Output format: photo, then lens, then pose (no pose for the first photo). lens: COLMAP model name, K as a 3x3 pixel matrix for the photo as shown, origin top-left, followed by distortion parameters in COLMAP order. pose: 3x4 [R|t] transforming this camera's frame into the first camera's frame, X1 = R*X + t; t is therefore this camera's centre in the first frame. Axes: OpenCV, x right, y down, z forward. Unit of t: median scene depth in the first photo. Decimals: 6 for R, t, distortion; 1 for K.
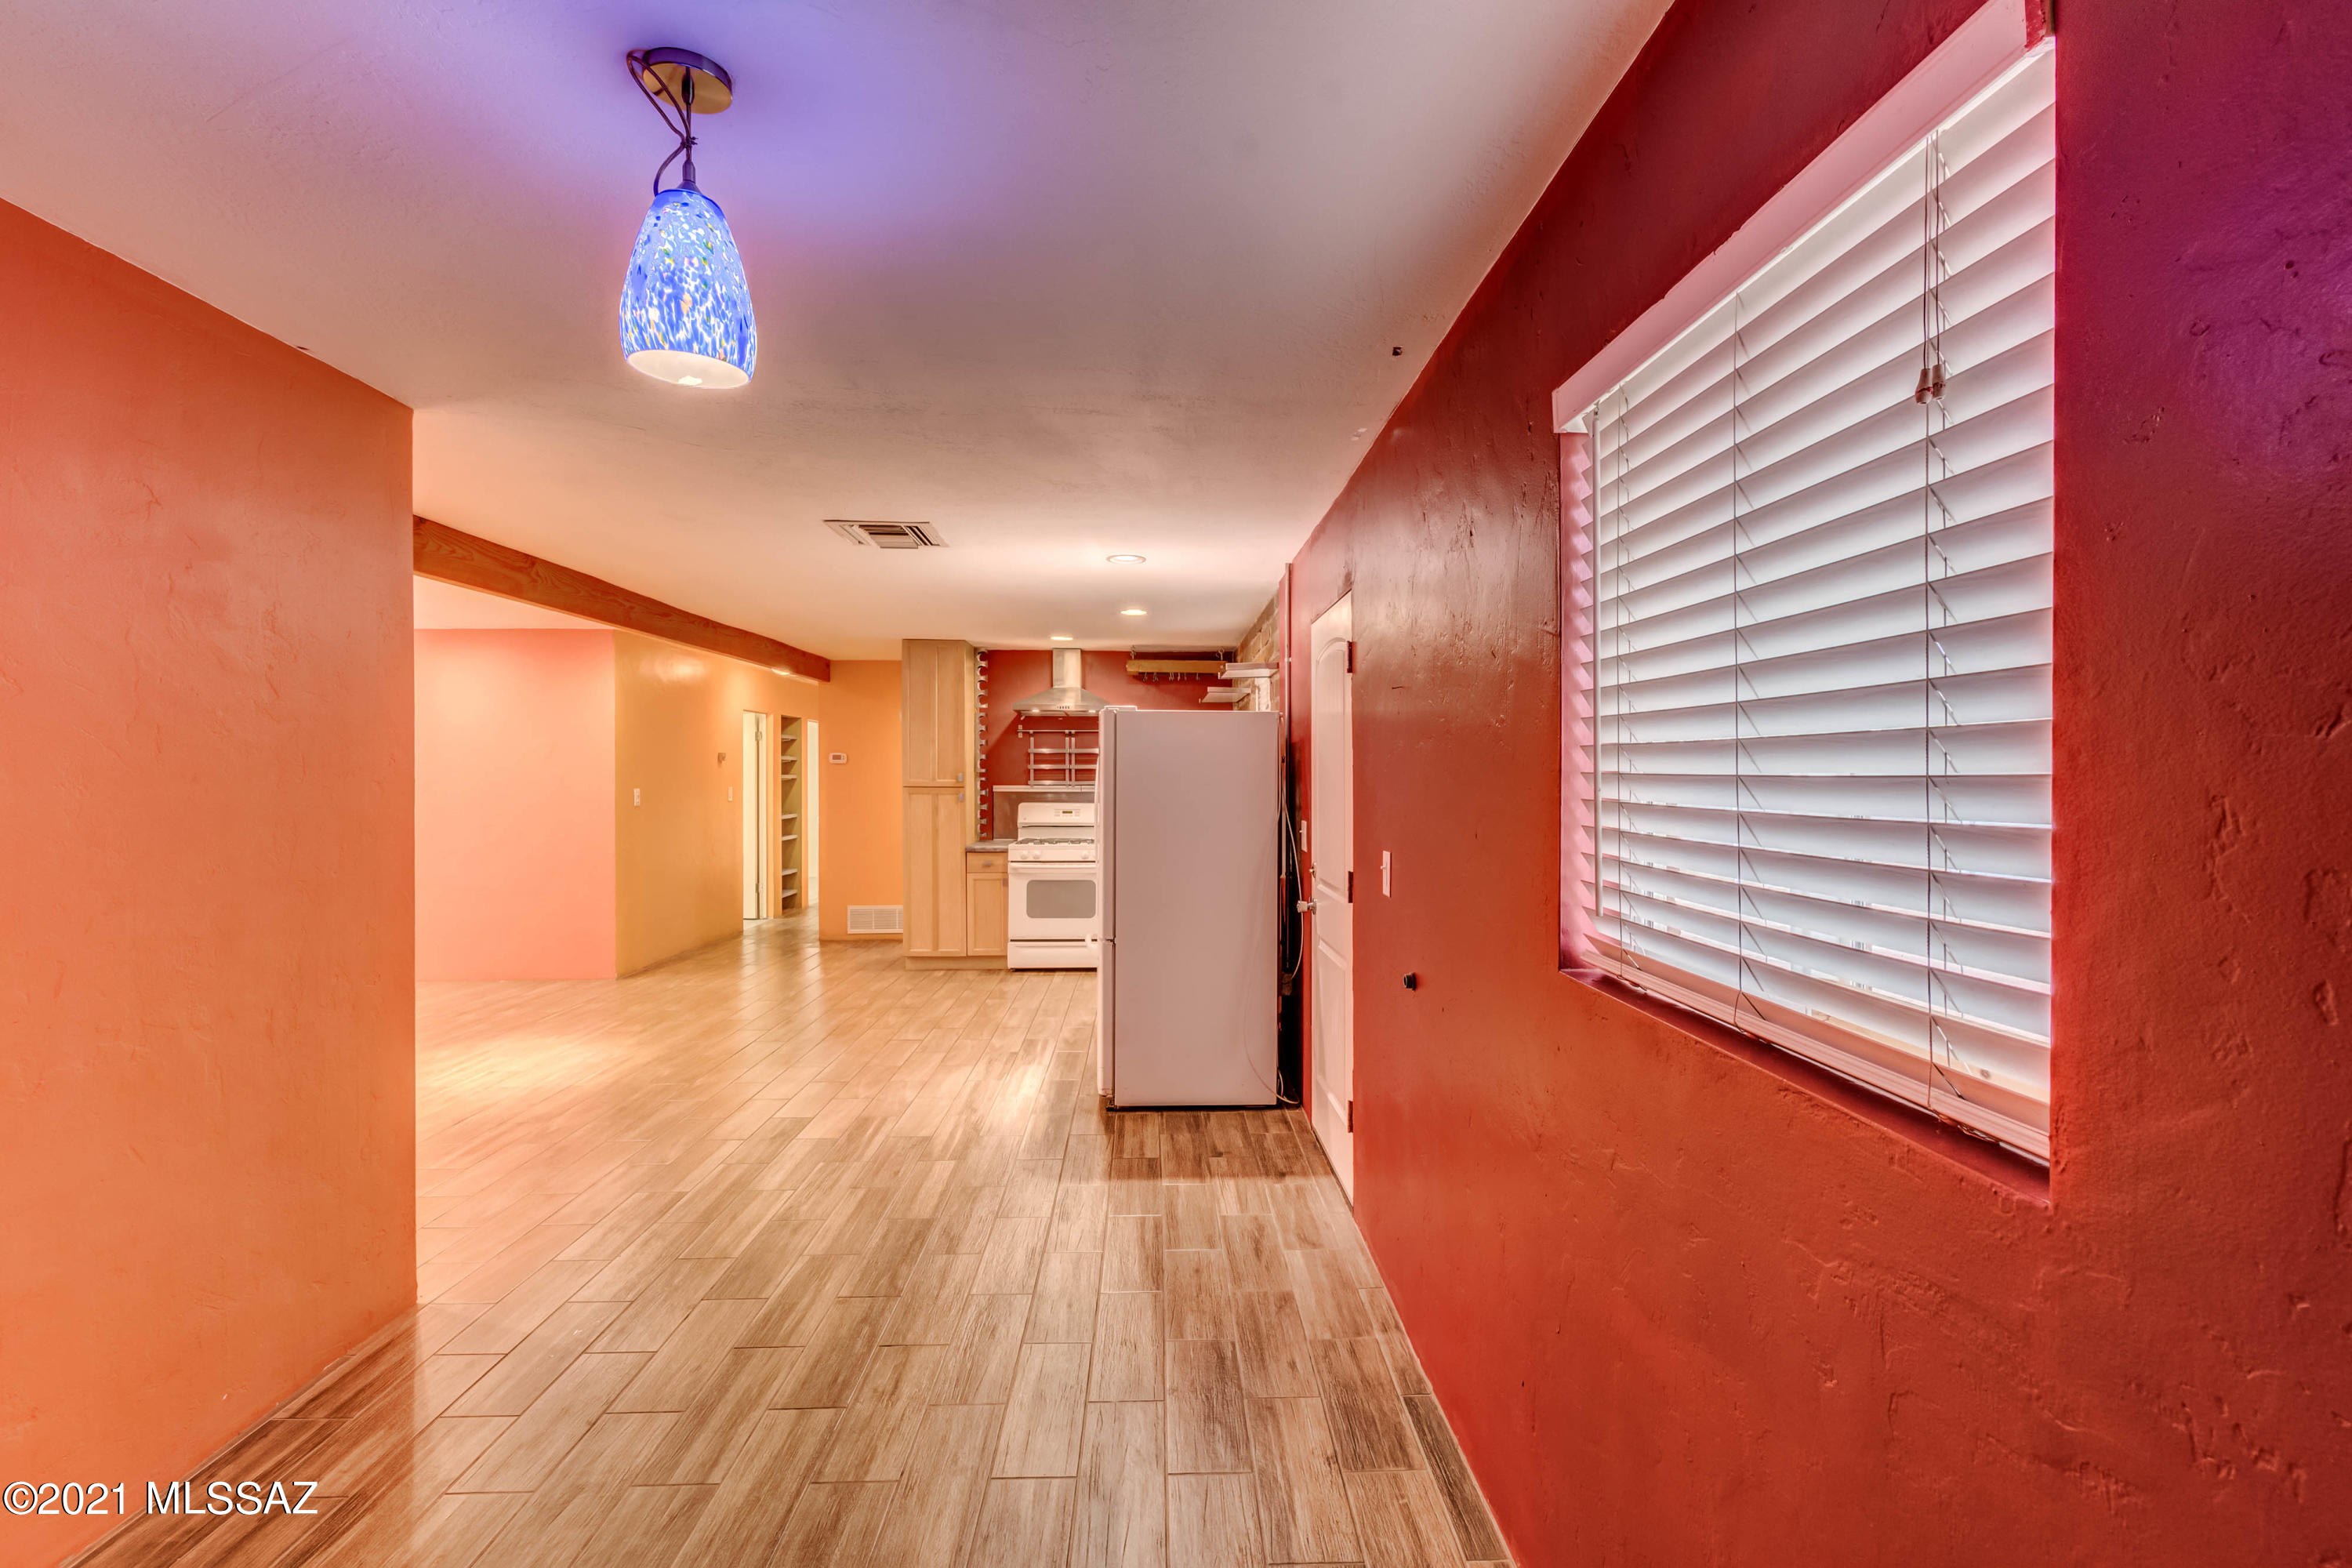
lens RADIAL K [[1039.2, 0, 1203.5], [0, 1039.2, 778.8], [0, 0, 1]] dist [-0.000098, 0.000523]
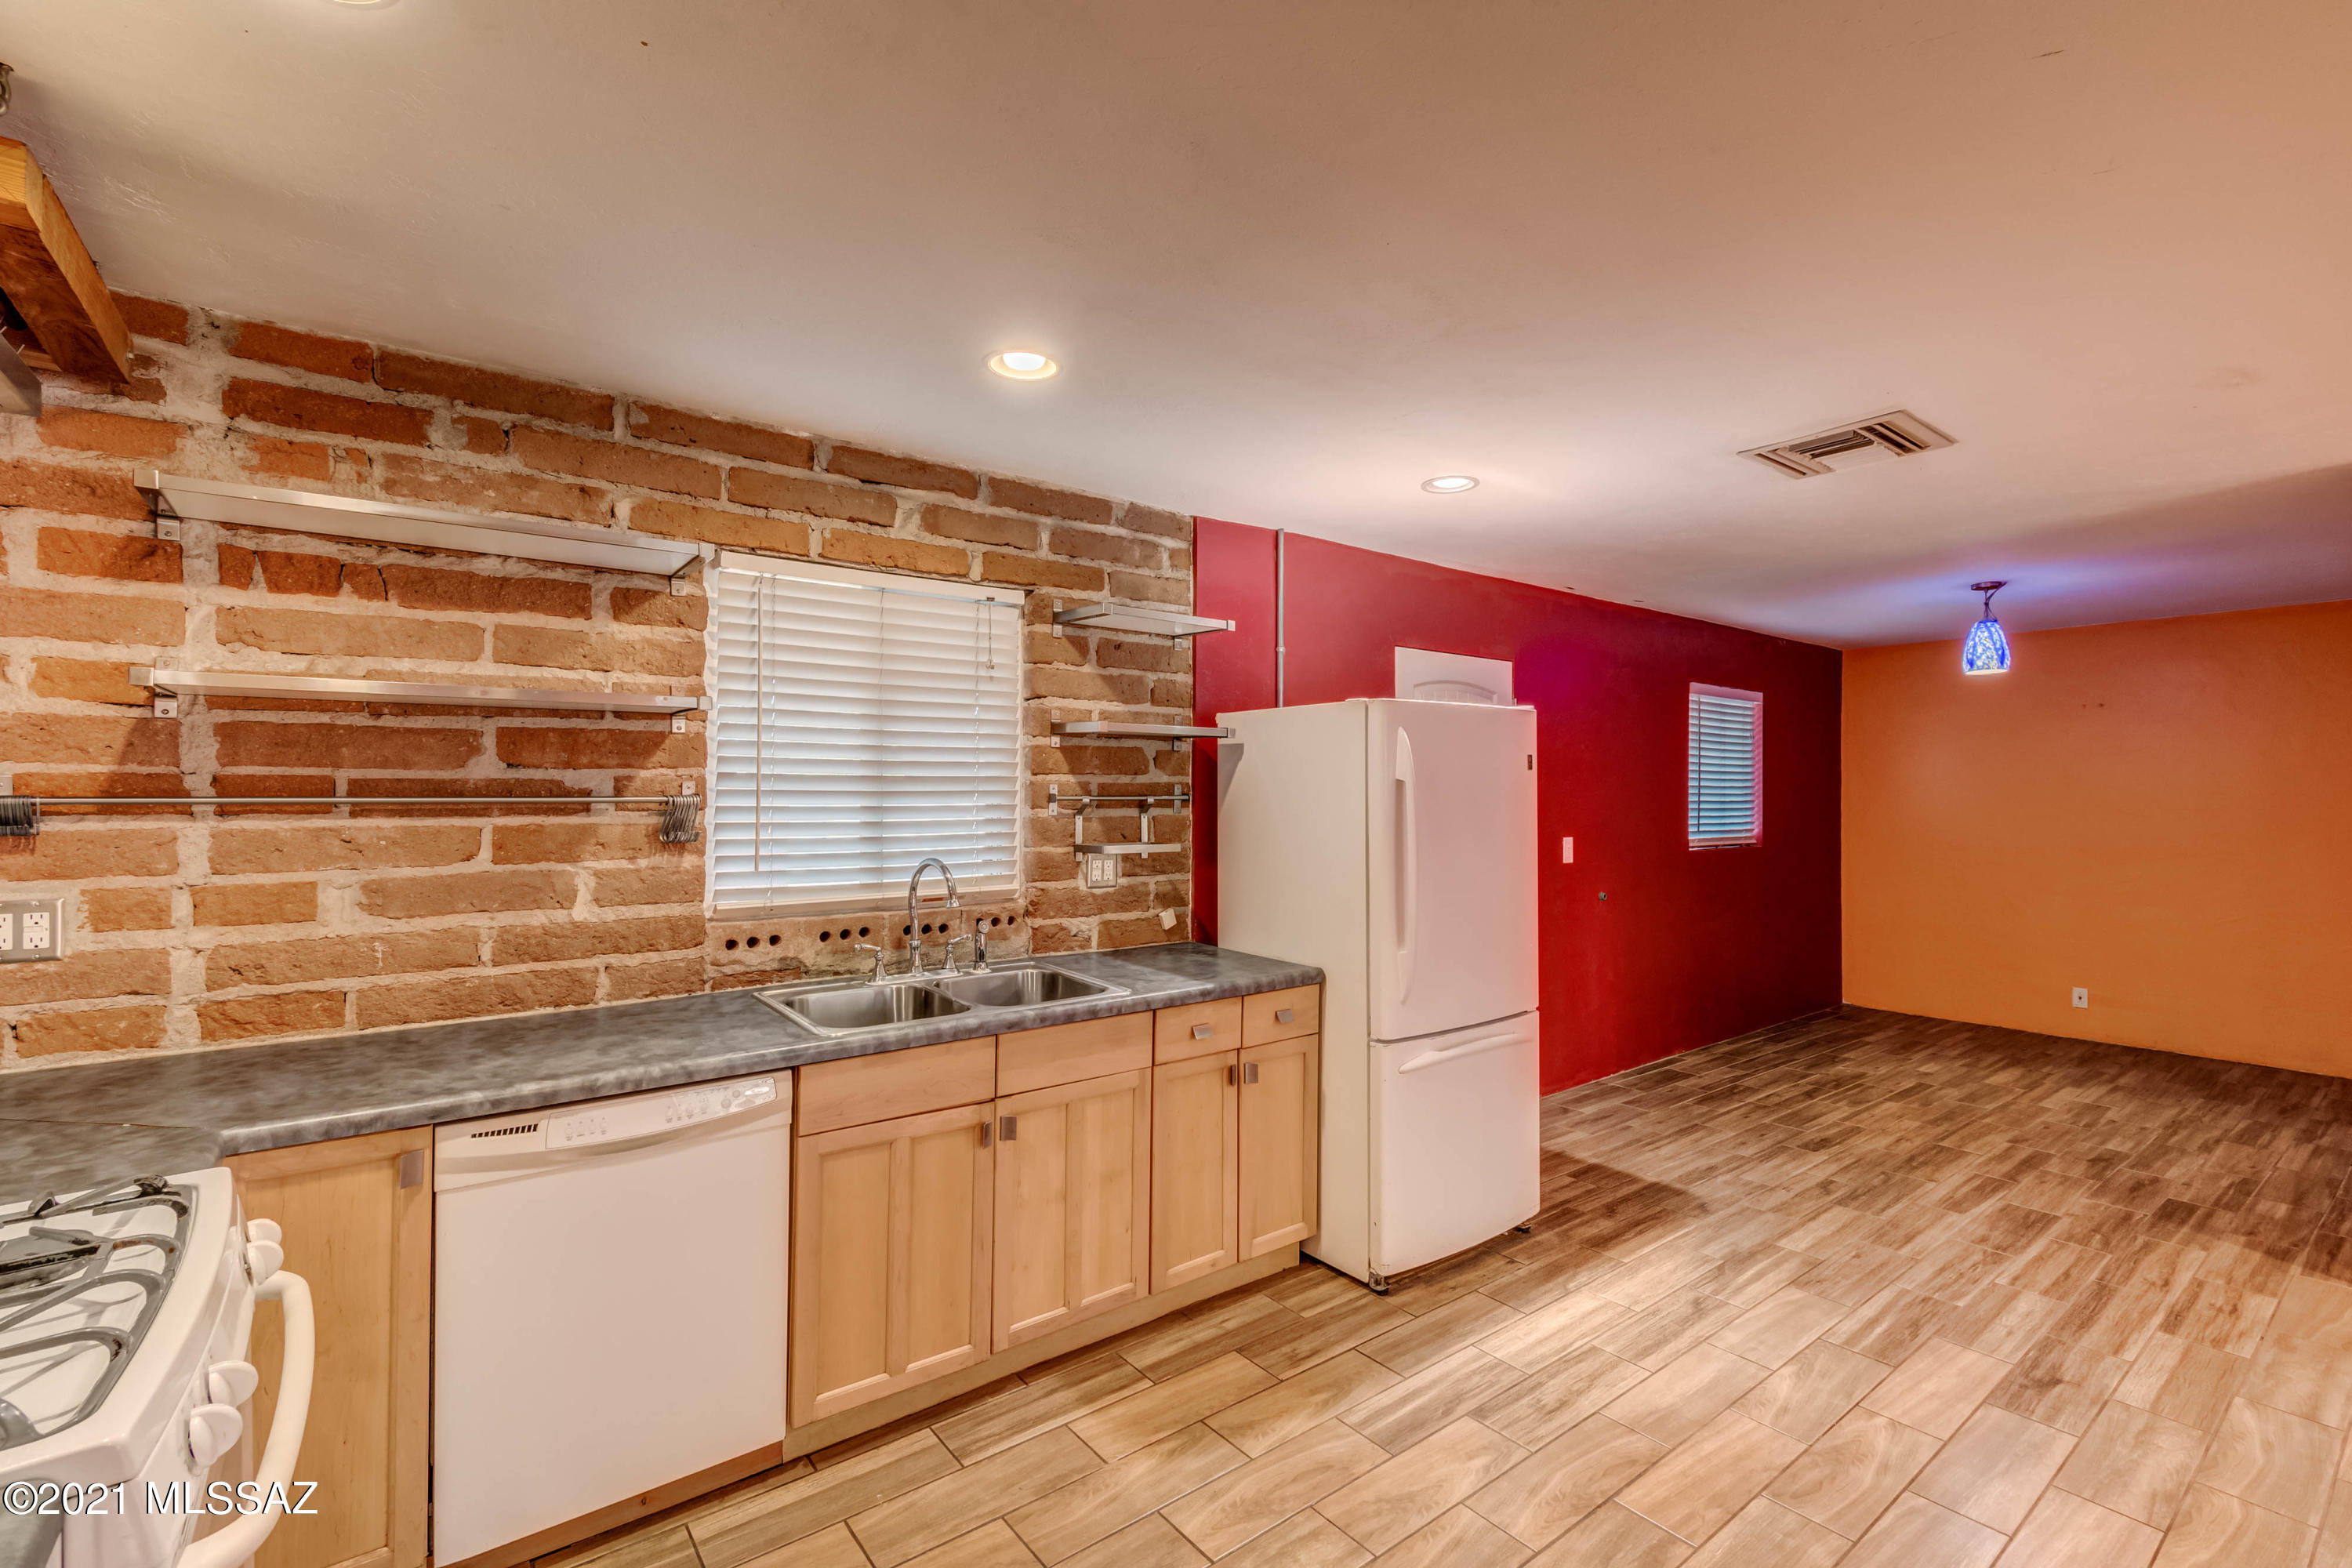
lens RADIAL K [[1039.2, 0, 1193.0], [0, 1039.2, 780.6], [0, 0, 1]] dist [-0.000098, 0.000523]
pose [[-0.572841, 0.005118, 0.819651, -0.541062], [0.000045, 0.999981, -0.006212, -0.008548], [-0.819666, -0.003521, -0.572830, 1.529442]]
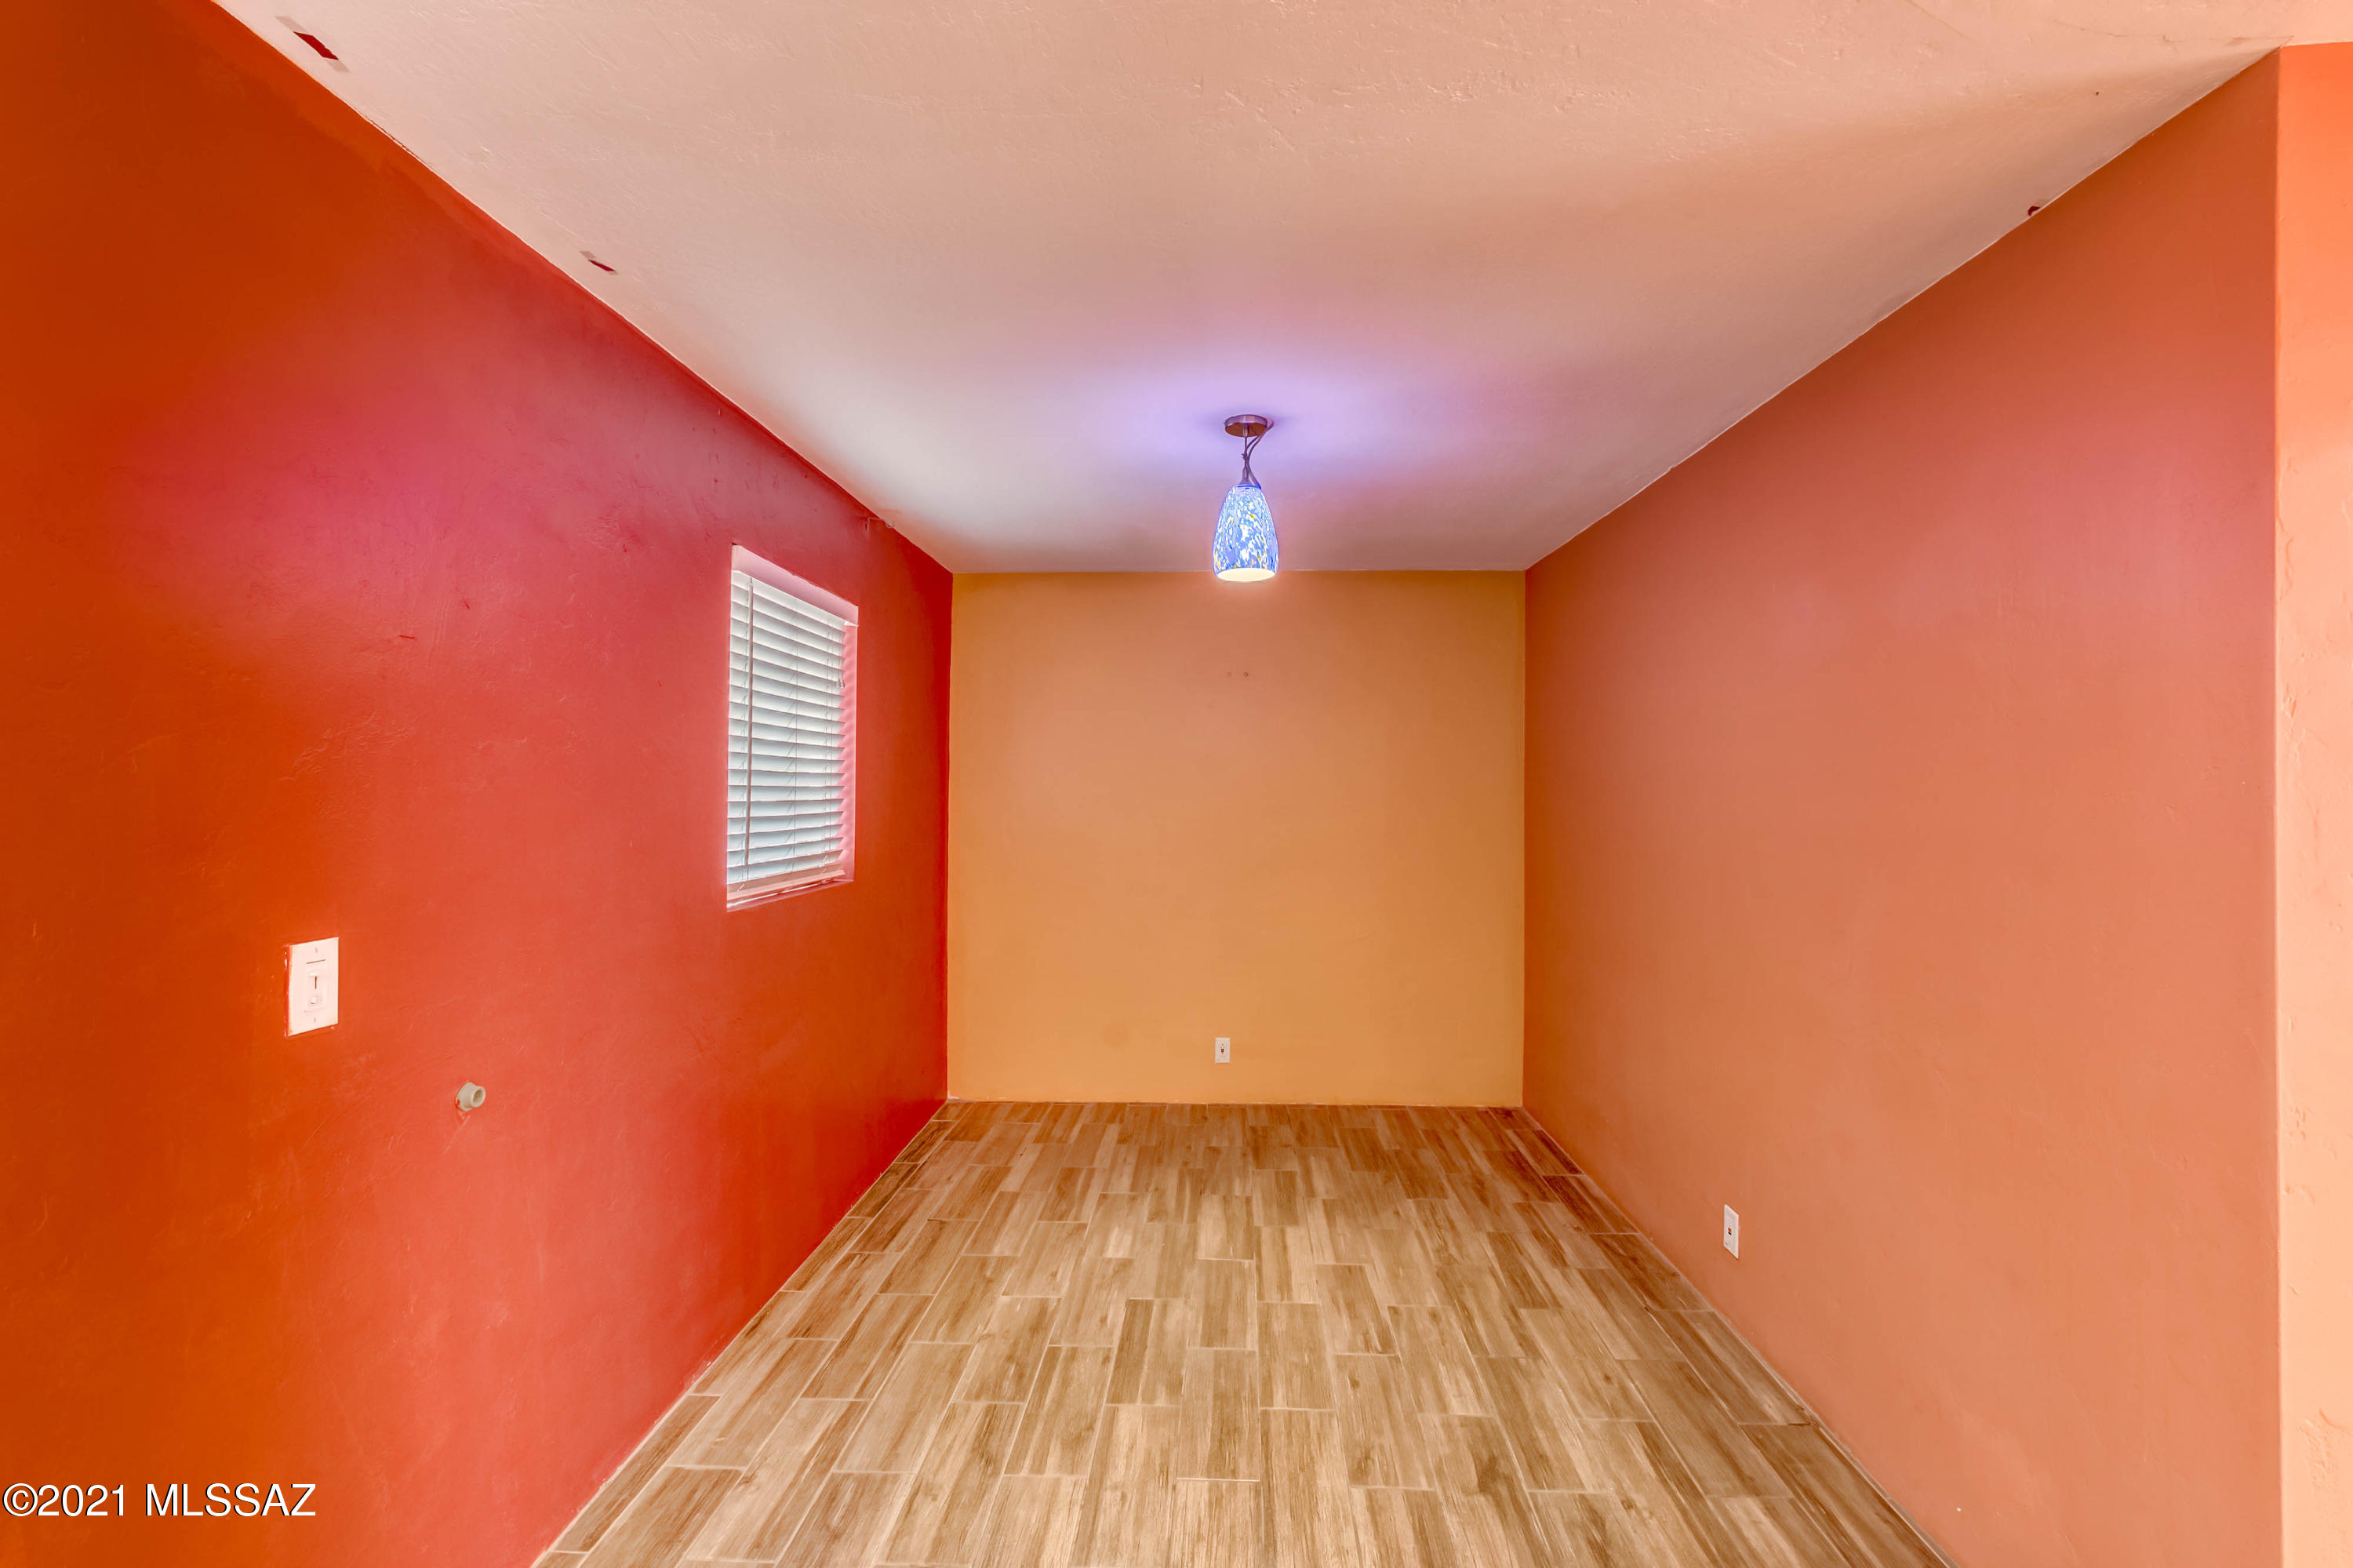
lens RADIAL K [[1039.6, 0, 1200.5], [0, 1039.6, 770.1], [0, 0, 1]] dist [-0.000098, 0.000523]
pose [[-0.996838, -0.003718, 0.079376, -0.174998], [-0.004529, 0.999939, -0.010042, -0.005798], [-0.079334, -0.010370, -0.996794, 0.894629]]
